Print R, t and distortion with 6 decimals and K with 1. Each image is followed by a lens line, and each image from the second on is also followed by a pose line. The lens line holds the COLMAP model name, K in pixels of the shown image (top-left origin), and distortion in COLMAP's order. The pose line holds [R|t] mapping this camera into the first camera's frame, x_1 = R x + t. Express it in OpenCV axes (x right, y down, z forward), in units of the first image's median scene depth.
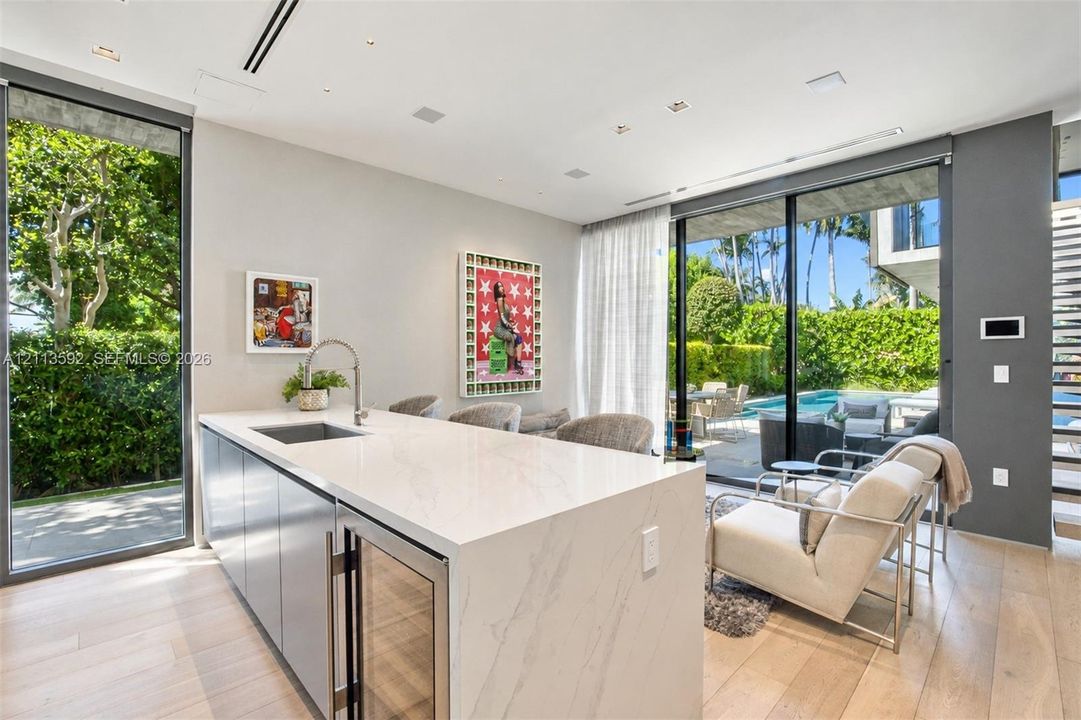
lens RADIAL K [[490.7, 0, 540.5], [0, 490.7, 360.0], [0, 0, 1]] dist [-0.000216, 0.000097]
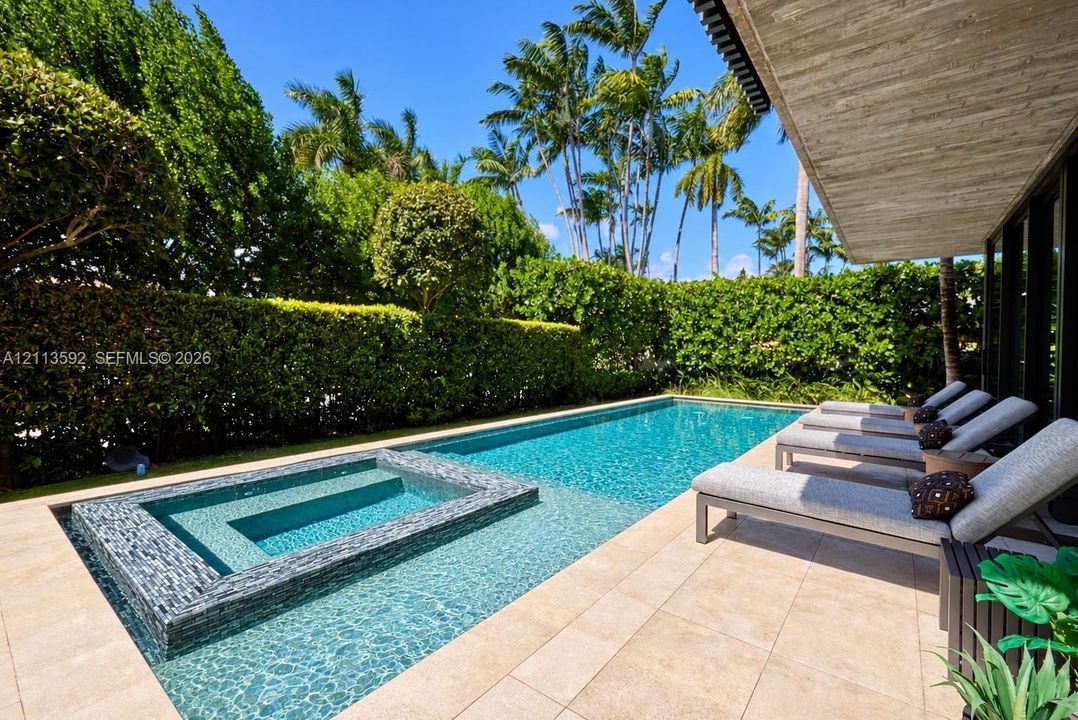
lens RADIAL K [[464.1, 0, 539.0], [0, 464.1, 360.0], [0, 0, 1]] dist [-0.002623, -0.000525]
pose [[0.992512, 0.013474, 0.121404, 0.478882], [-0.014955, 0.999824, 0.011298, 0.012482], [-0.121231, -0.013029, 0.992539, 0.589526]]
